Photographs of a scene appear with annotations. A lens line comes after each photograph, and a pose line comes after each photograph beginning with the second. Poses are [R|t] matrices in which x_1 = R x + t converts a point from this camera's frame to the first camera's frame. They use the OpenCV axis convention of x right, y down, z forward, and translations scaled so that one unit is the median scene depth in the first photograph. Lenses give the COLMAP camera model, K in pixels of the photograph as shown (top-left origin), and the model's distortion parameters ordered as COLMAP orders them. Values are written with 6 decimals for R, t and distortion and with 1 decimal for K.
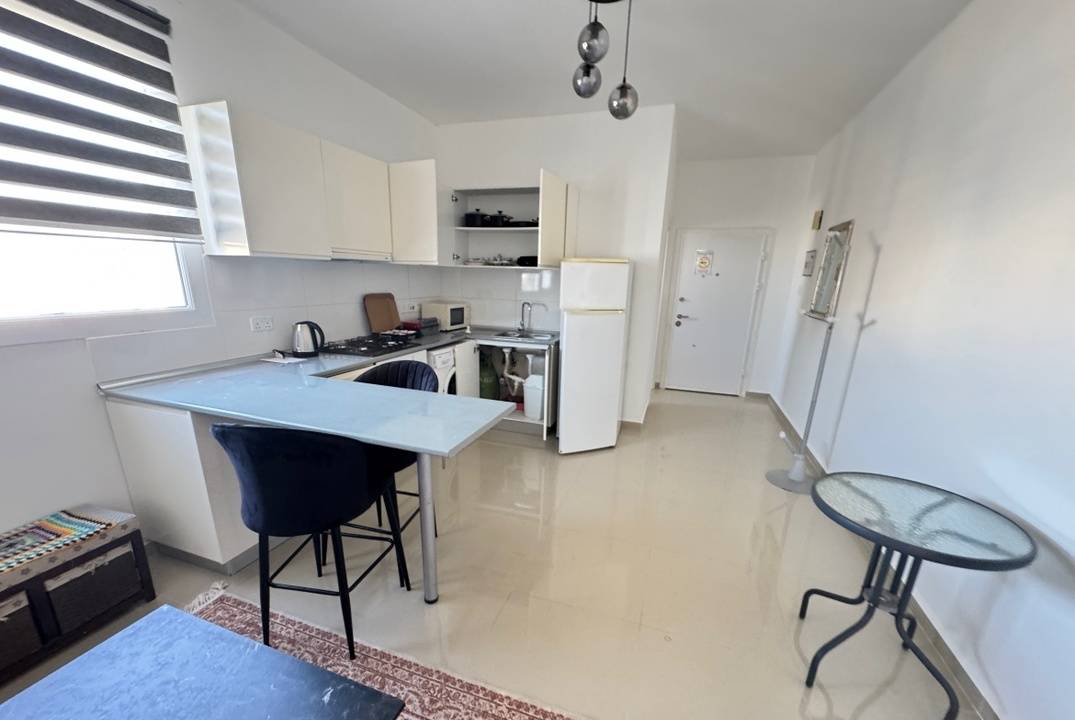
lens RADIAL K [[423.3, 0, 537.6], [0, 423.3, 396.0], [0, 0, 1]] dist [-0.000813, 0.000156]
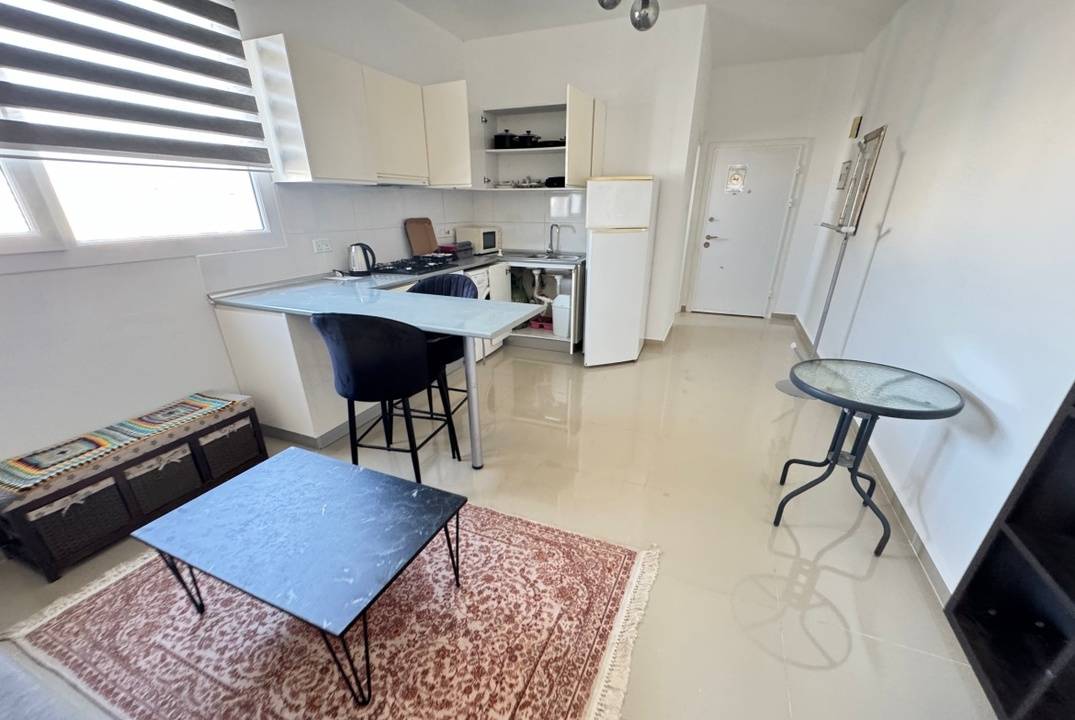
lens RADIAL K [[423.3, 0, 537.6], [0, 423.3, 396.0], [0, 0, 1]] dist [-0.000813, 0.000156]
pose [[0.997390, 0.002489, -0.072161, 0.011810], [0.008167, 0.989103, 0.147001, 0.064306], [0.071740, -0.147206, 0.986501, -0.140363]]
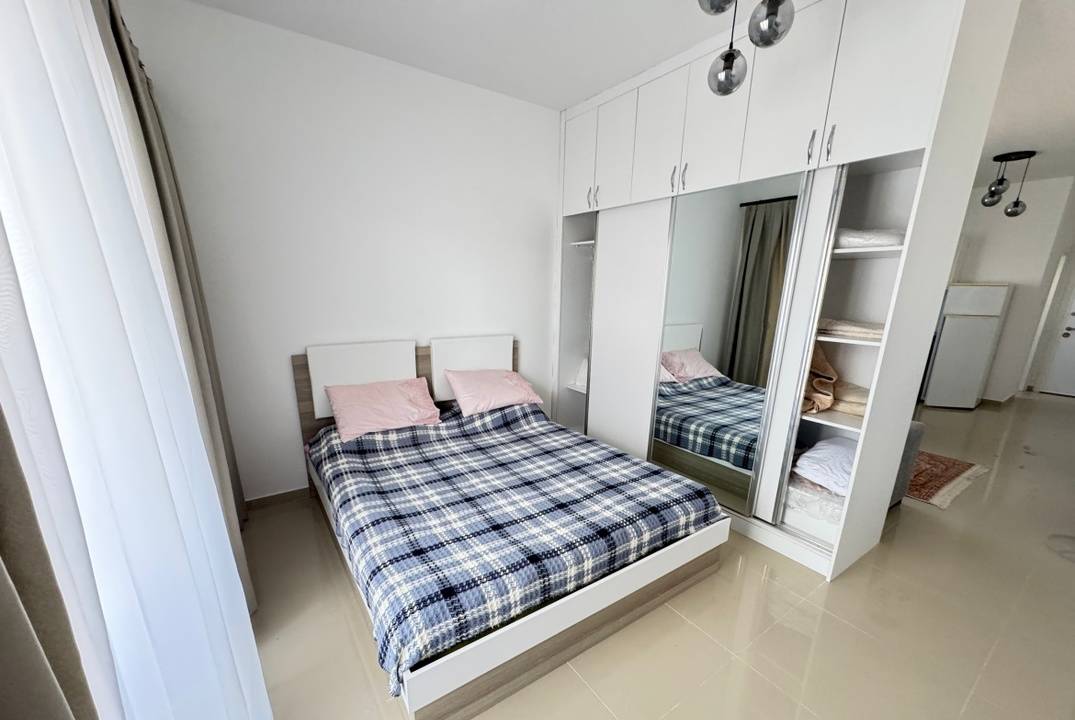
lens RADIAL K [[423.3, 0, 537.6], [0, 423.3, 396.0], [0, 0, 1]] dist [-0.000813, 0.000156]
pose [[0.803945, 0.143063, -0.577239, -0.260601], [-0.162149, 0.986589, 0.018685, 0.397808], [0.572171, 0.078578, 0.816361, -1.452819]]
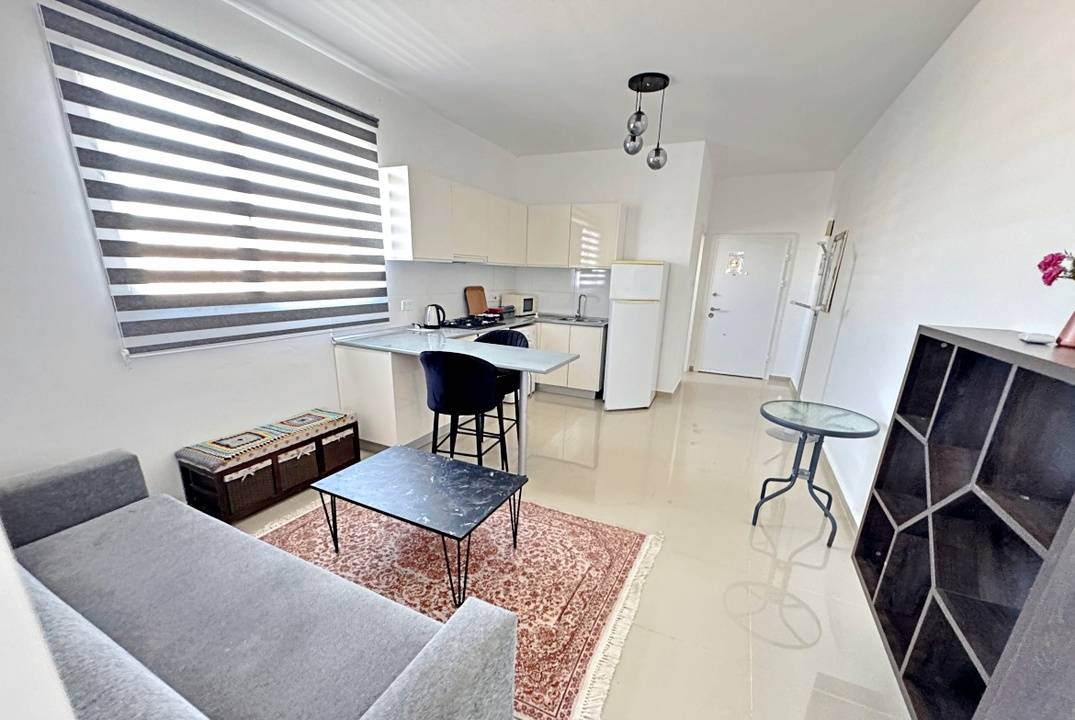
lens RADIAL K [[423.3, 0, 537.6], [0, 423.3, 396.0], [0, 0, 1]] dist [-0.000813, 0.000156]
pose [[0.993795, 0.035439, -0.105430, -0.023945], [-0.034704, 0.999359, 0.008797, 0.114826], [0.105674, -0.005083, 0.994388, -0.420971]]
